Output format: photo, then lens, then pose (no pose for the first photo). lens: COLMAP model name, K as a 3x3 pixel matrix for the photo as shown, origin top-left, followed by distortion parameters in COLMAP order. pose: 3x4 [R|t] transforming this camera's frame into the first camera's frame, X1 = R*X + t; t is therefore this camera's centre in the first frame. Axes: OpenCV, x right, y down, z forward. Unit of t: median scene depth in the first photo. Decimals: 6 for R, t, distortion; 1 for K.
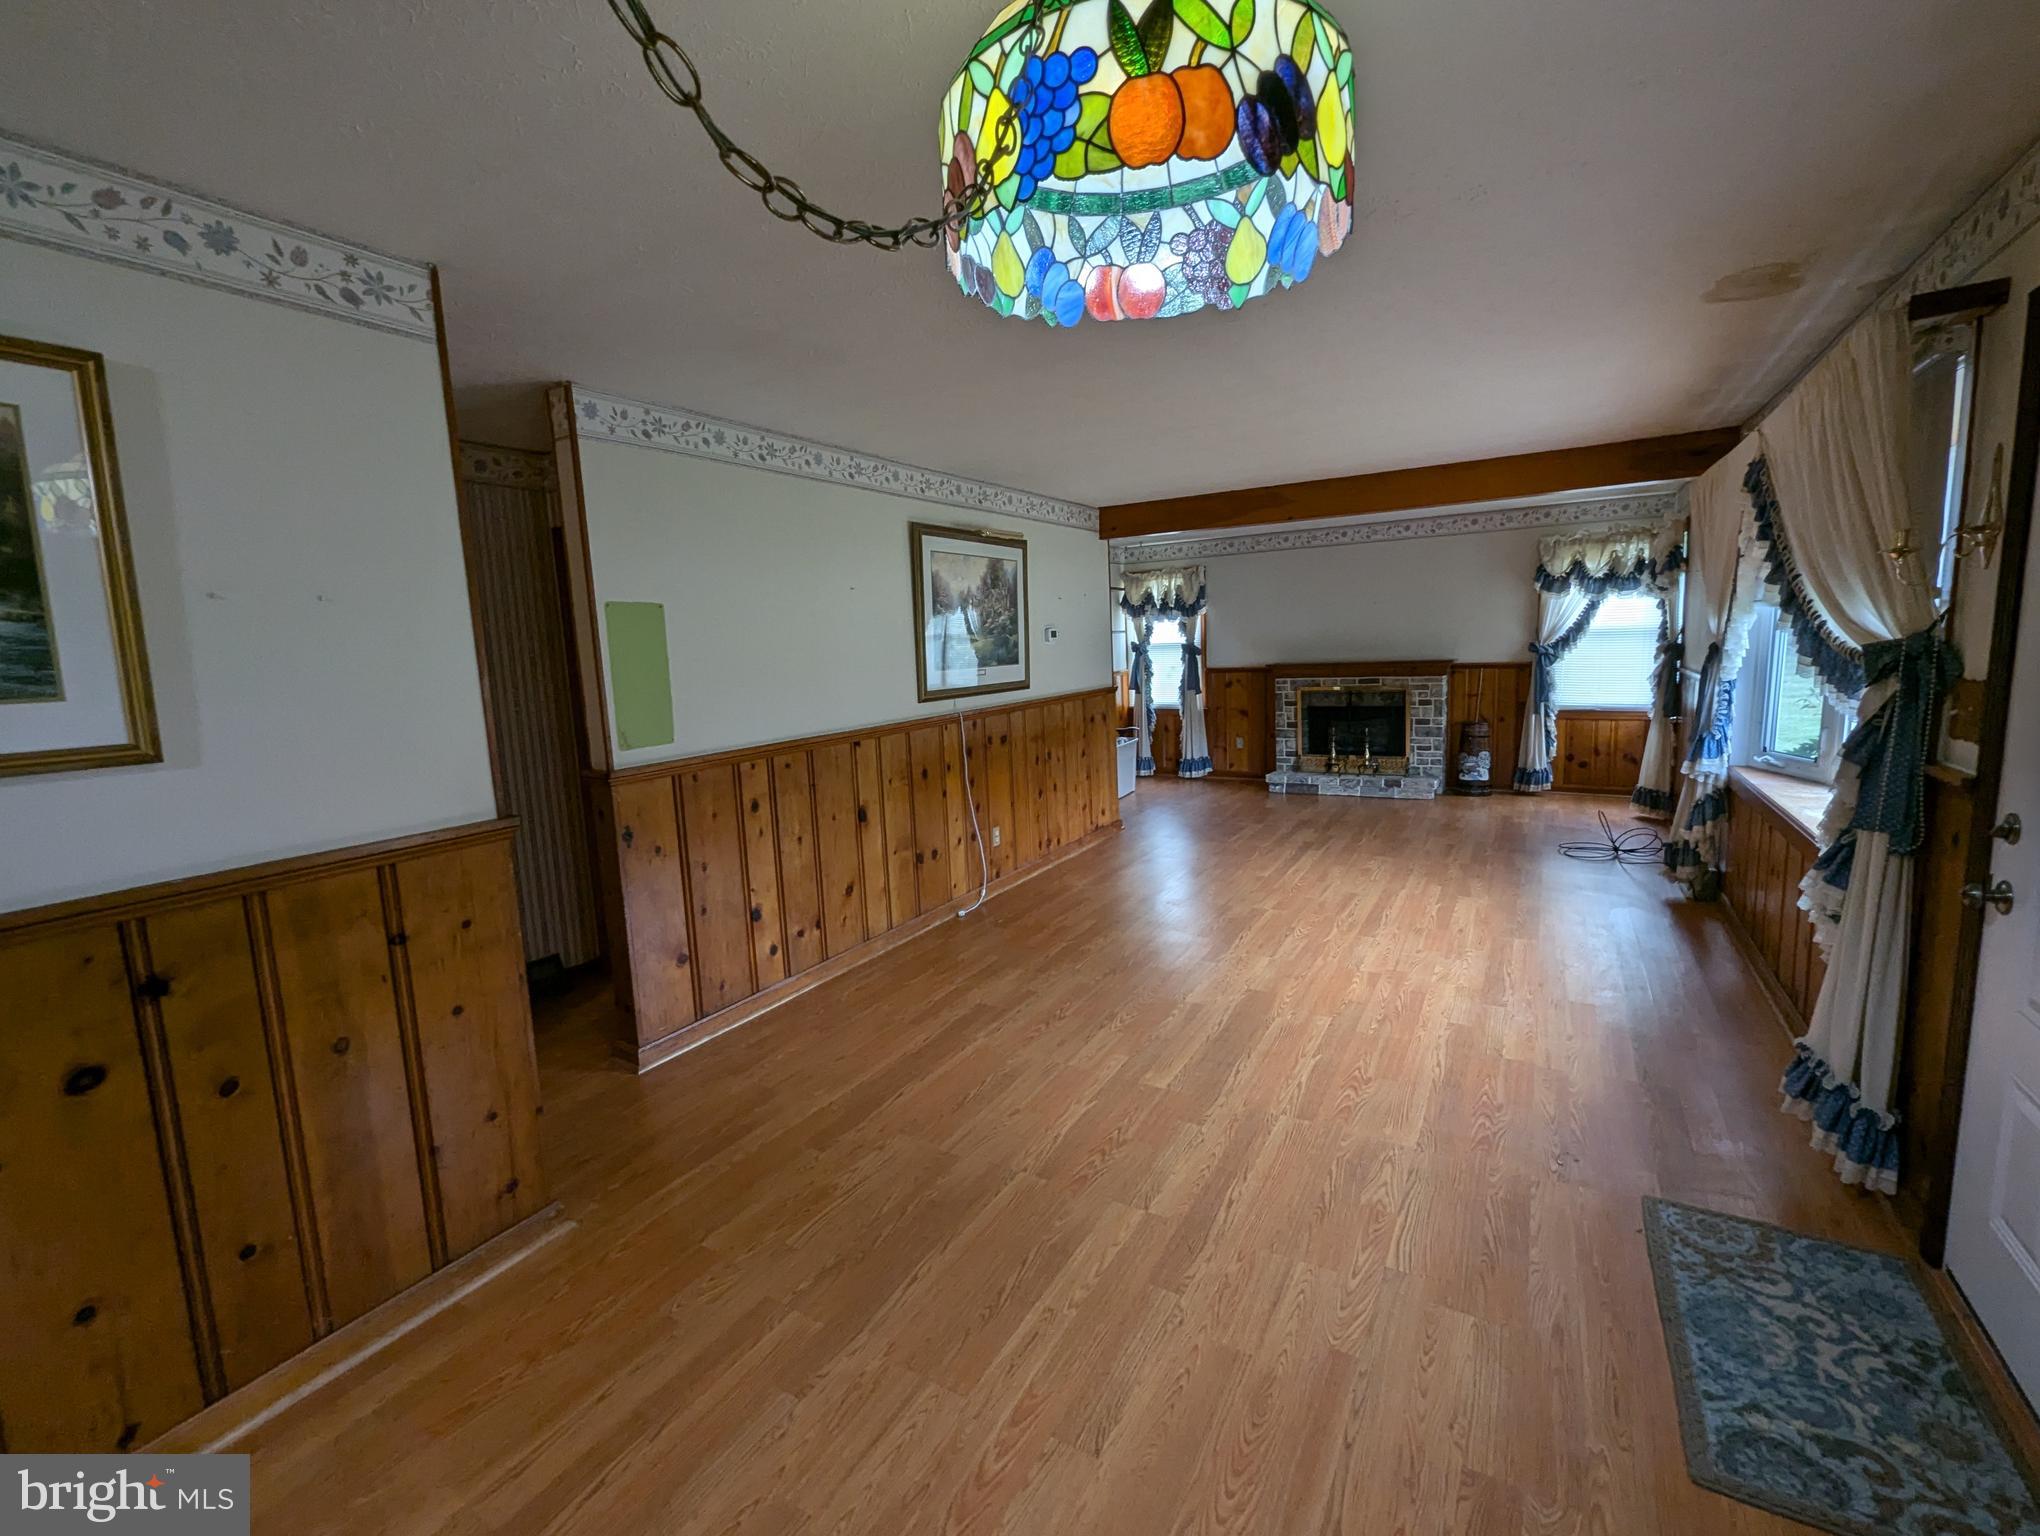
lens RADIAL K [[858.6, 0, 1039.4], [0, 858.6, 694.4], [0, 0, 1]] dist [-0.000101, -0.001104]
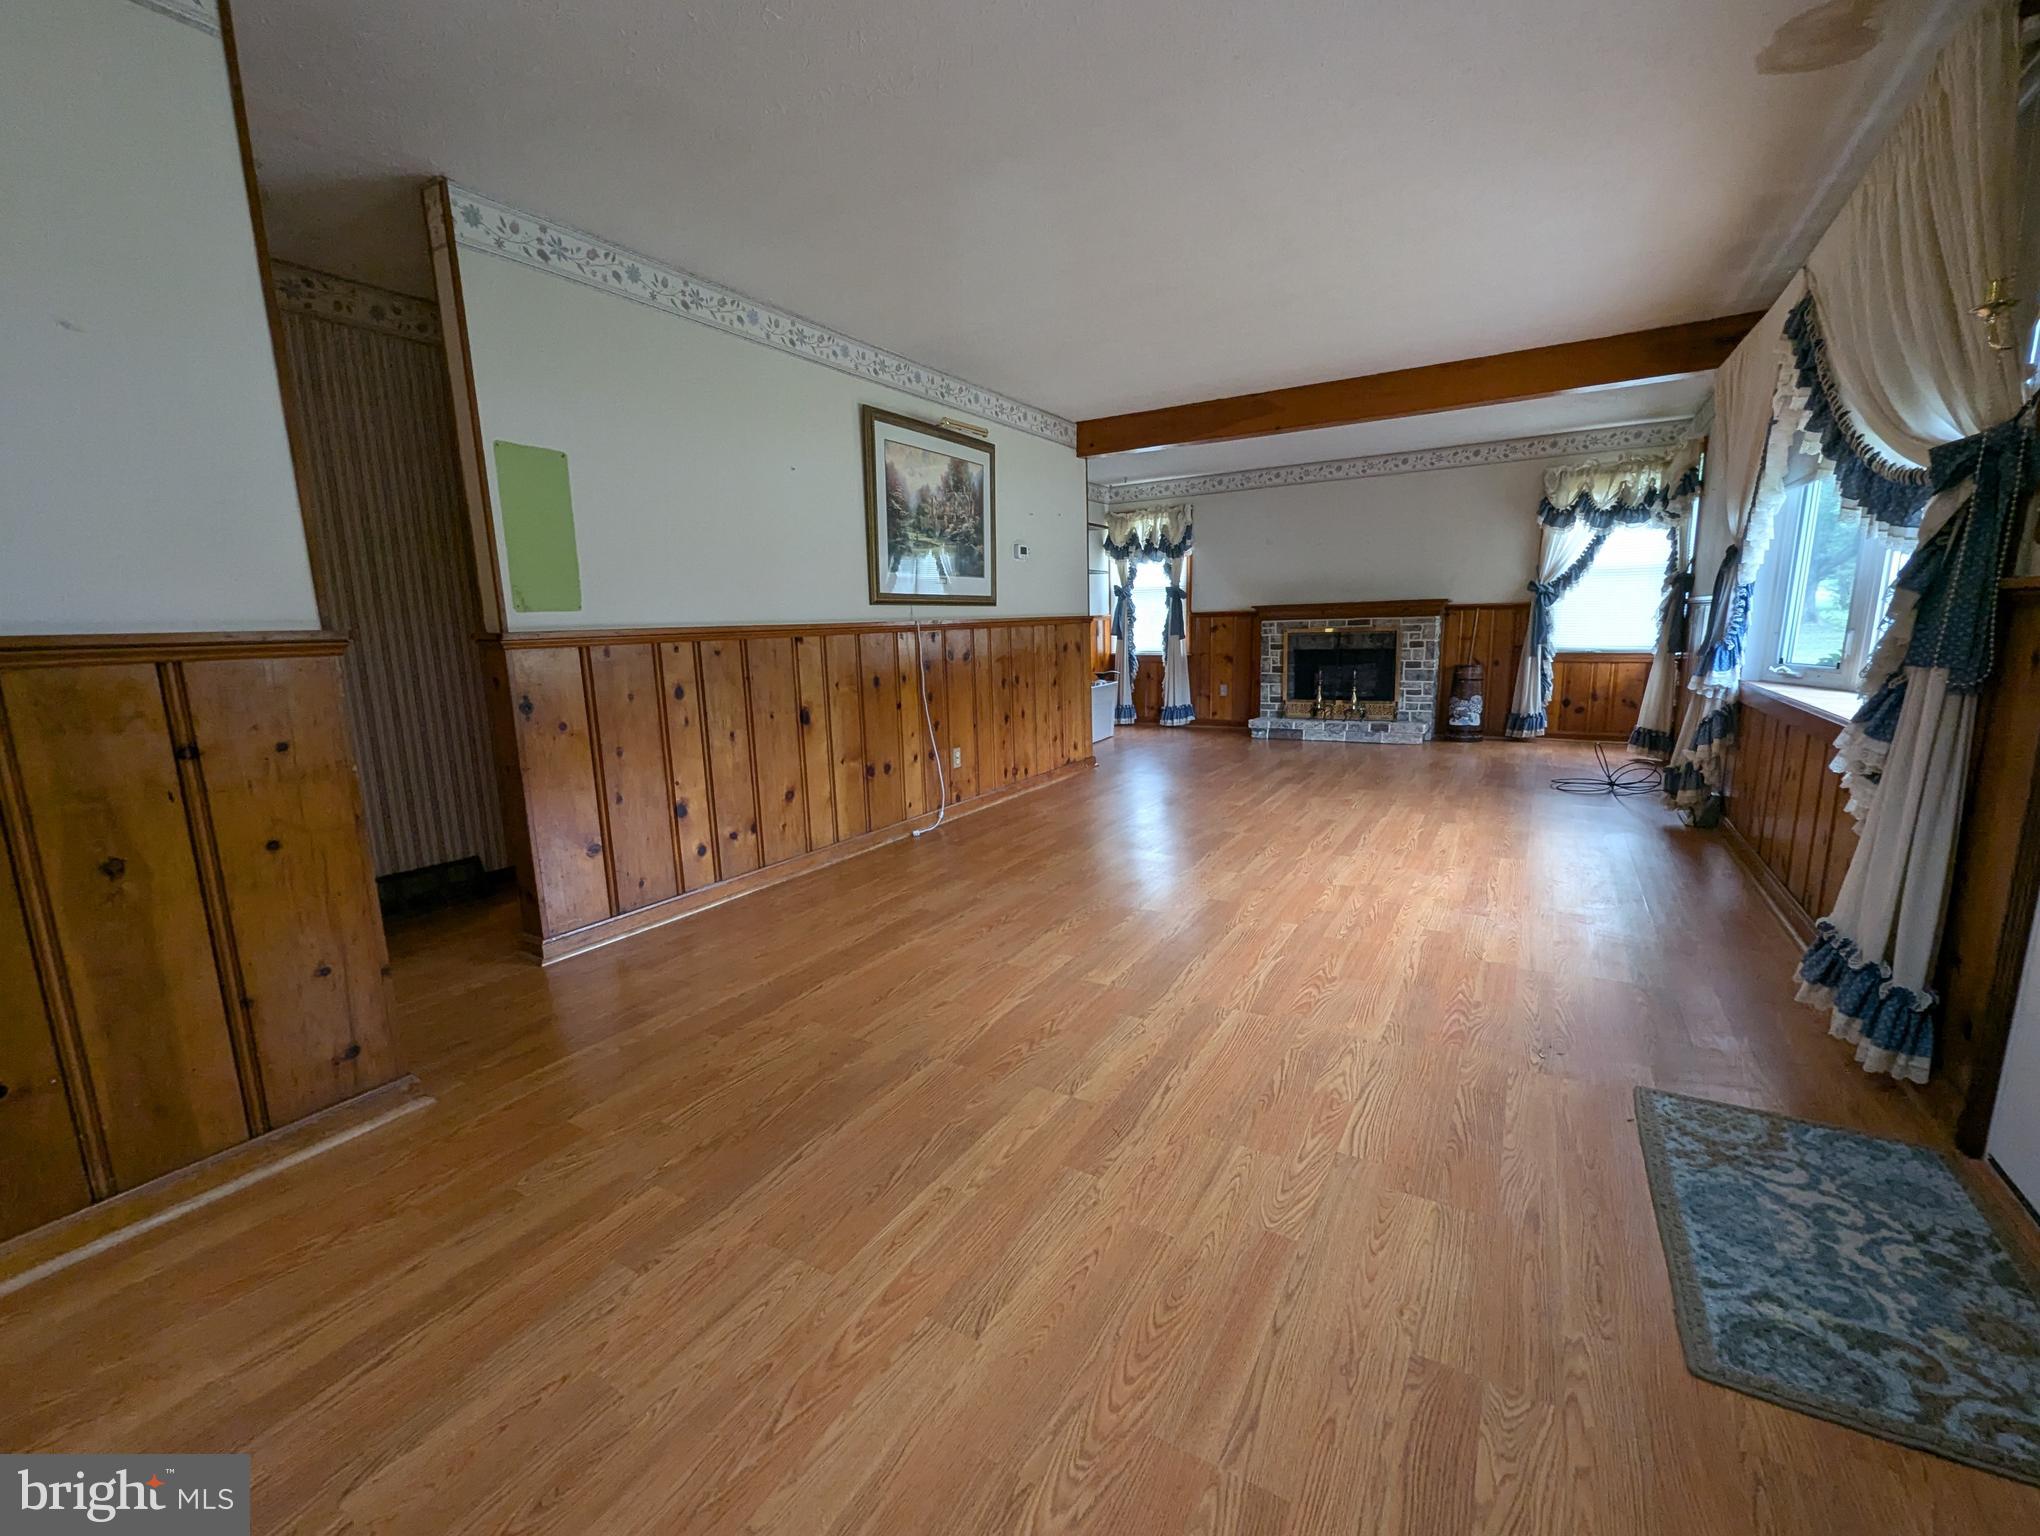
lens RADIAL K [[858.6, 0, 1031.2], [0, 858.6, 717.0], [0, 0, 1]] dist [-0.000101, -0.001104]
pose [[0.999841, 0.017731, -0.001933, 0.056481], [-0.017609, 0.998544, 0.050985, 0.121174], [0.002835, -0.050943, 0.998698, 0.097832]]
